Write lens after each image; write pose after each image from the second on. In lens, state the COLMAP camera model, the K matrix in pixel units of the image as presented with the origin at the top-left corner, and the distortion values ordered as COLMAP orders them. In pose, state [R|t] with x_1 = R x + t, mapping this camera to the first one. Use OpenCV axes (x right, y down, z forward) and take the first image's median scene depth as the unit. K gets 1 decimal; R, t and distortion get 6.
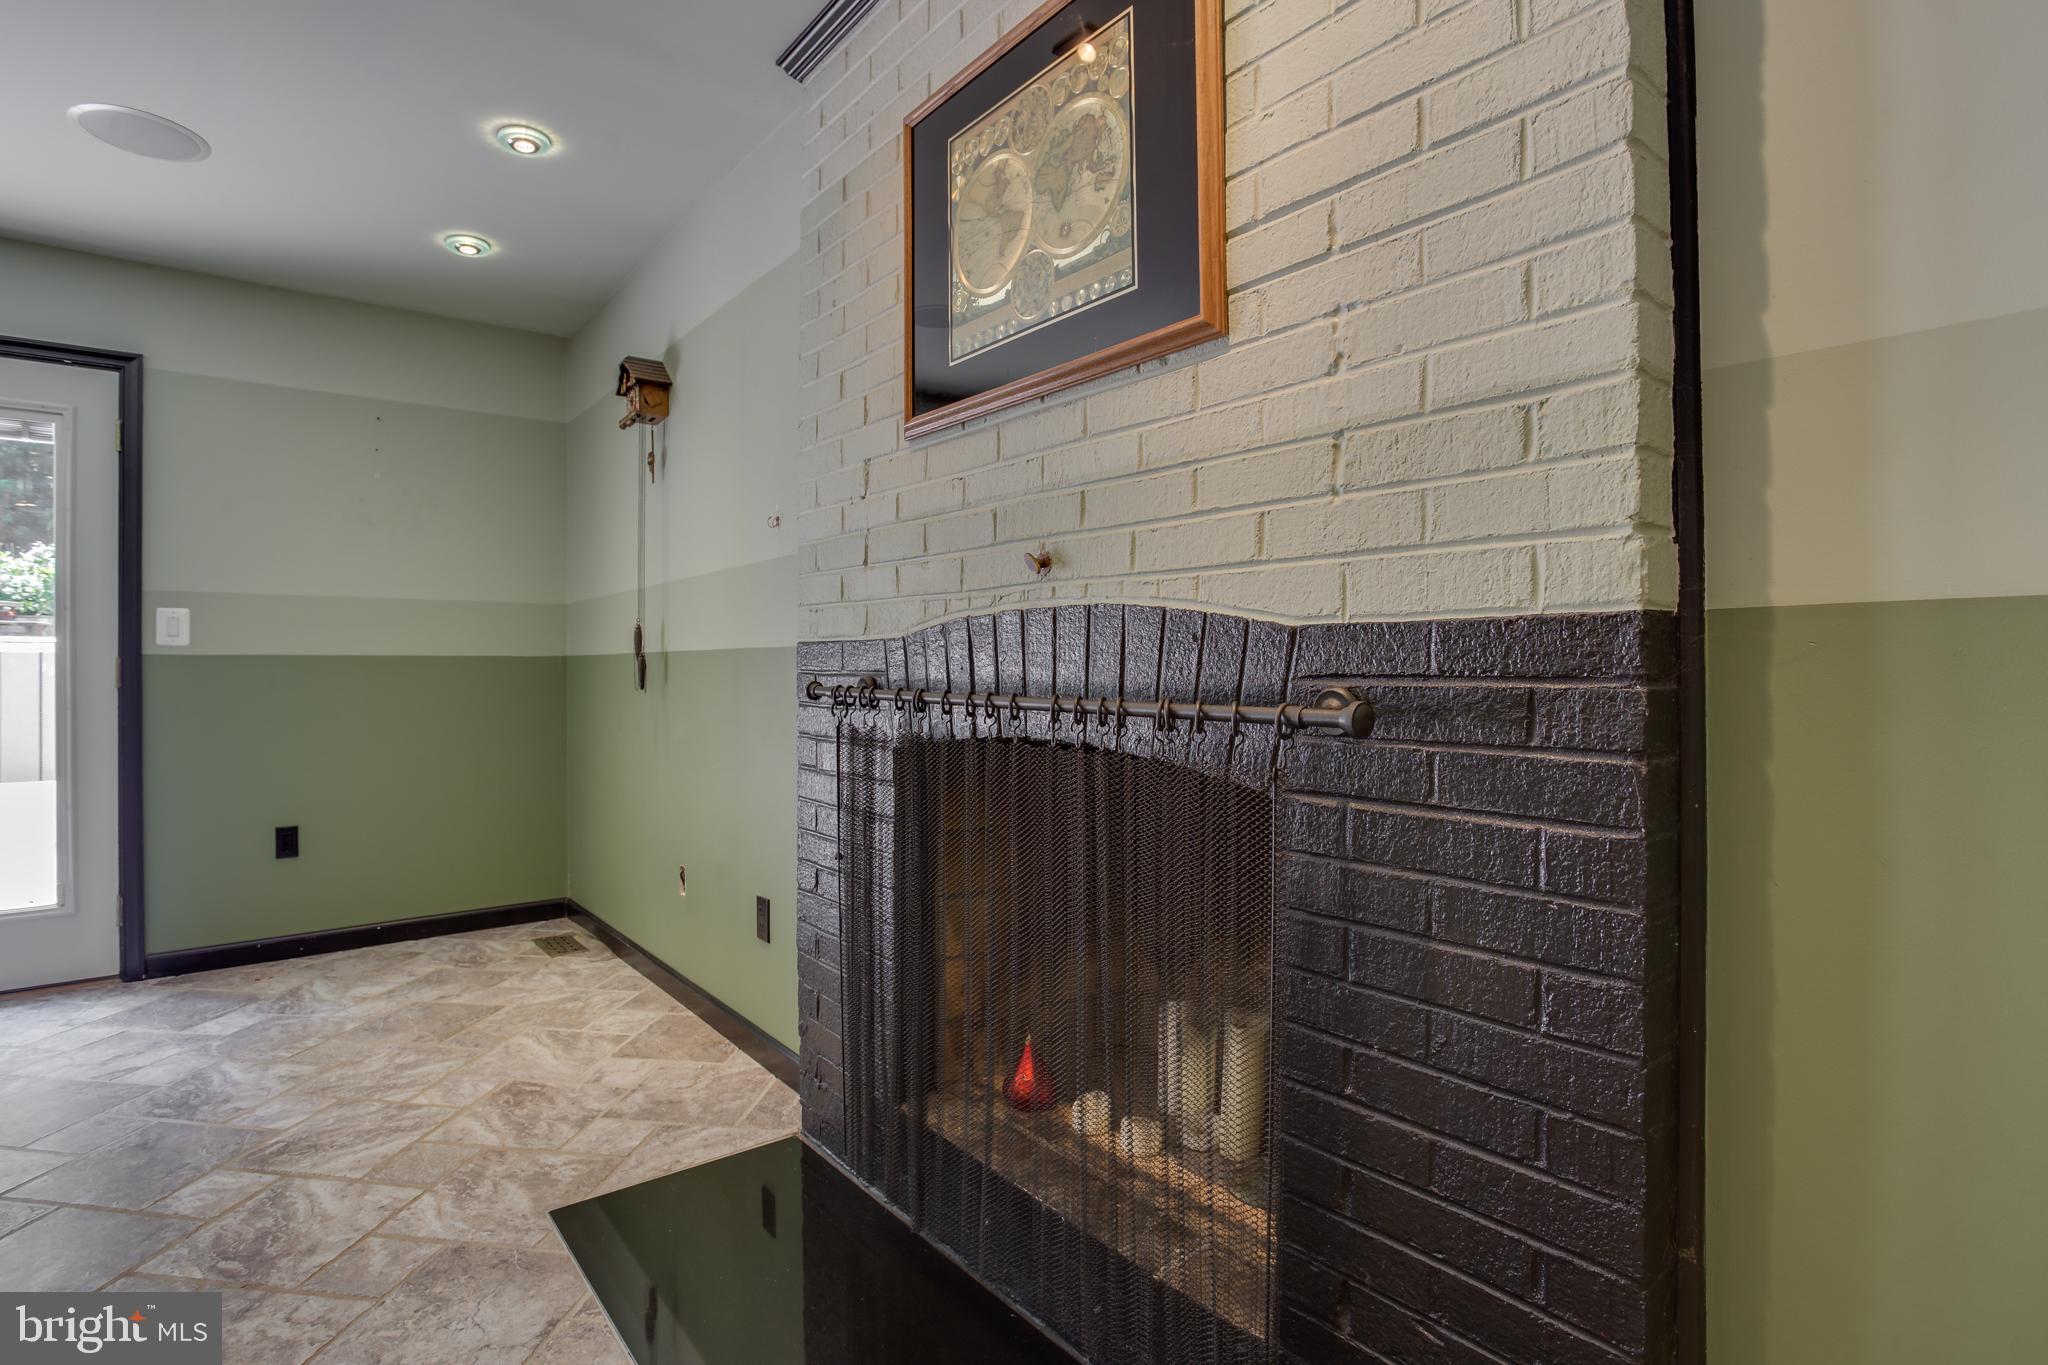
lens RADIAL K [[1041.4, 0, 1017.3], [0, 1041.4, 664.2], [0, 0, 1]] dist [-0.039979, 0.010585]
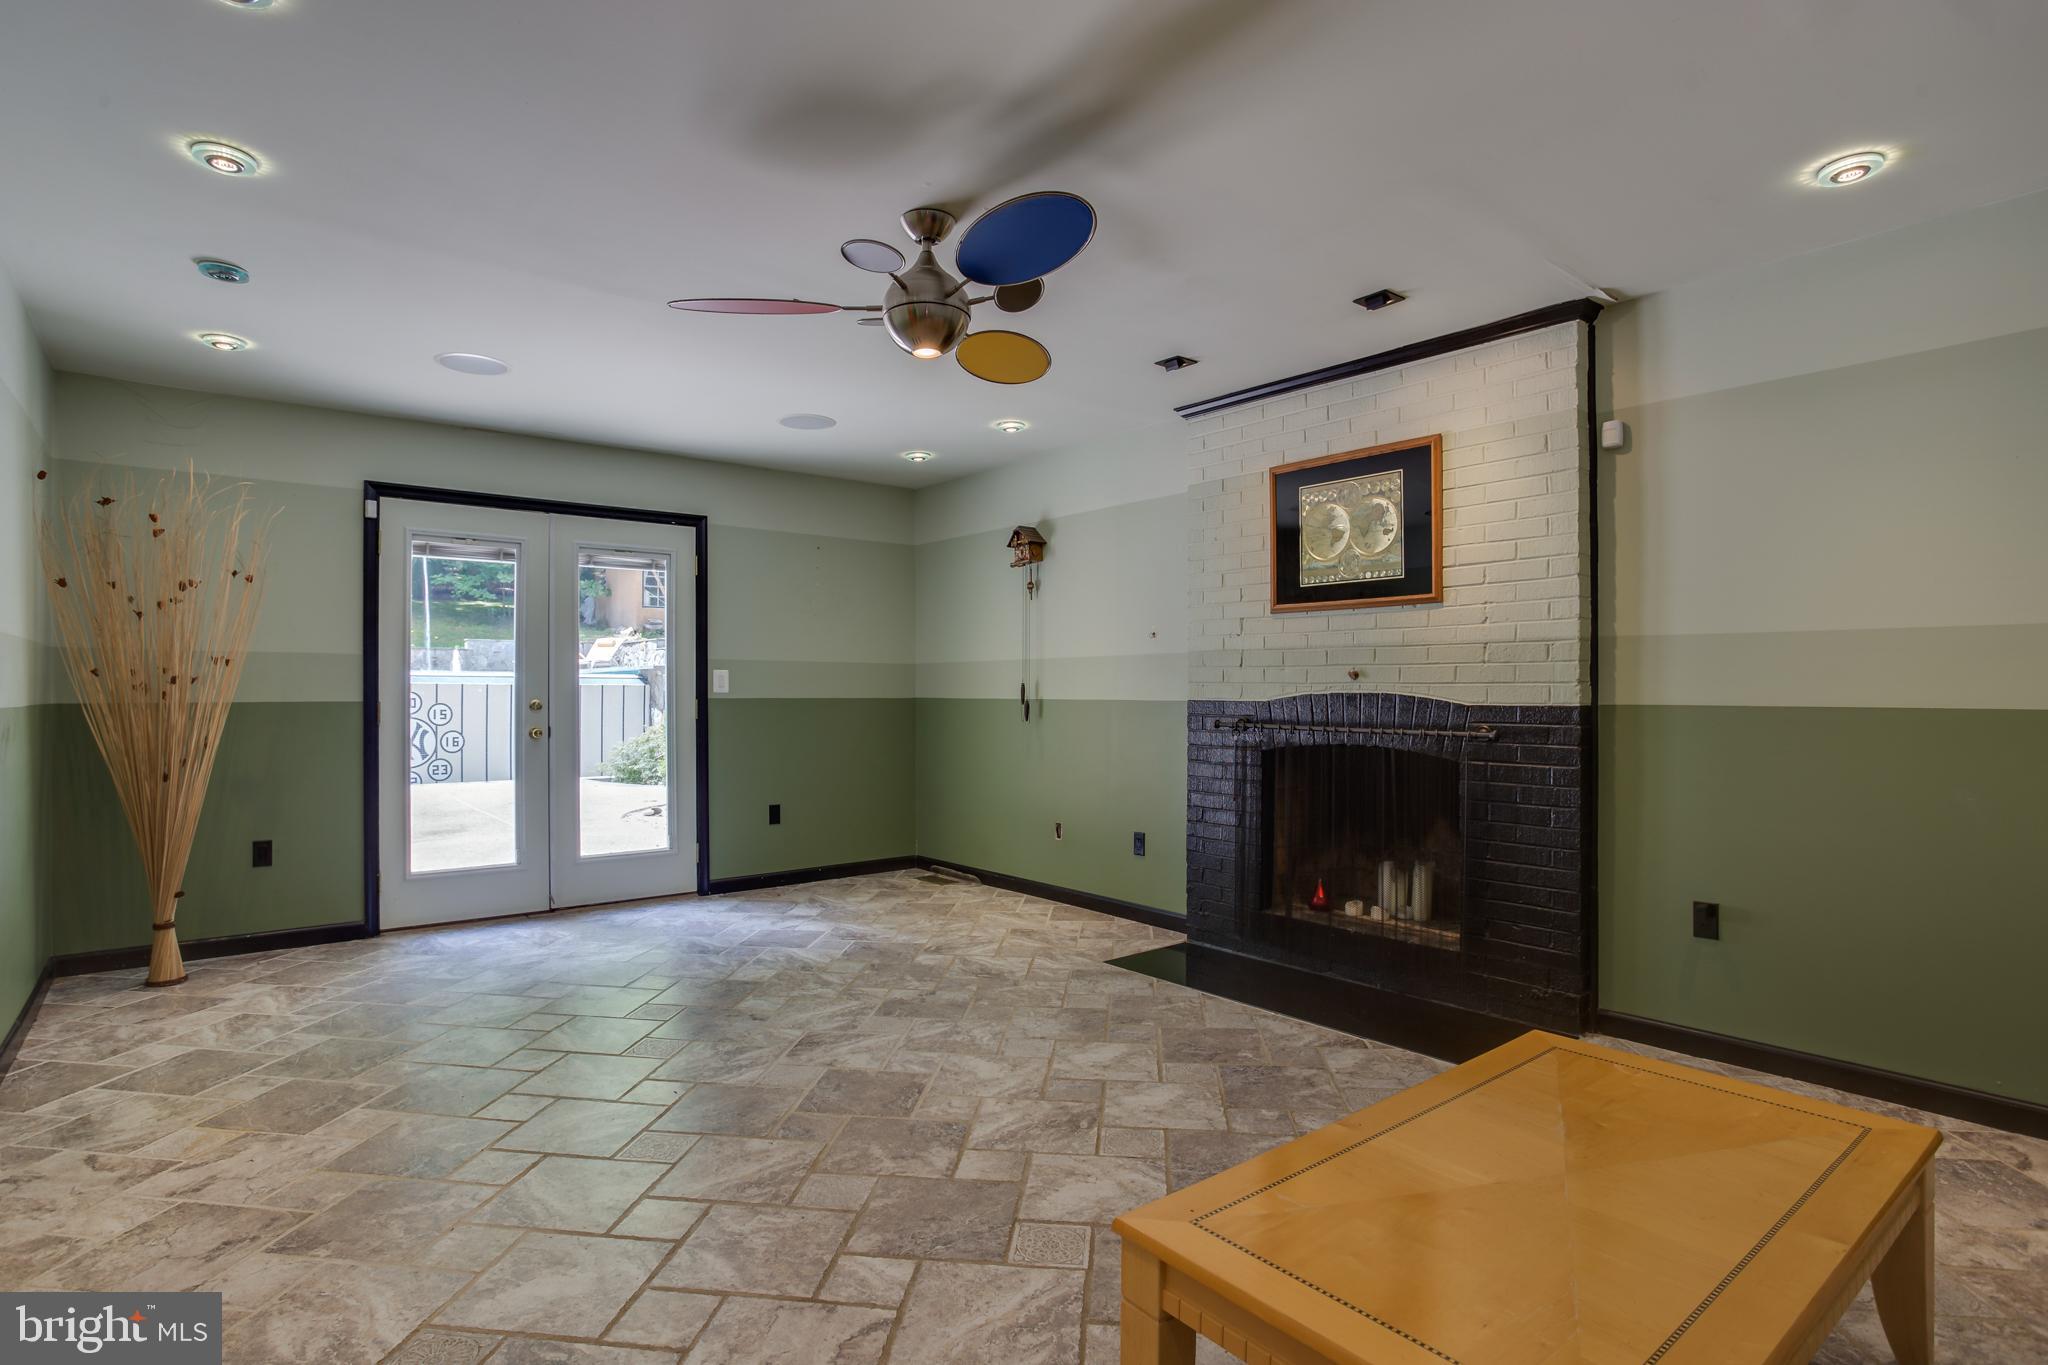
lens RADIAL K [[1041.4, 0, 1030.3], [0, 1041.4, 693.2], [0, 0, 1]] dist [-0.039979, 0.010585]
pose [[0.999809, 0.004241, 0.019094, -0.723559], [-0.004338, 0.999978, 0.005021, -0.055332], [-0.019073, -0.005103, 0.999805, -1.343256]]
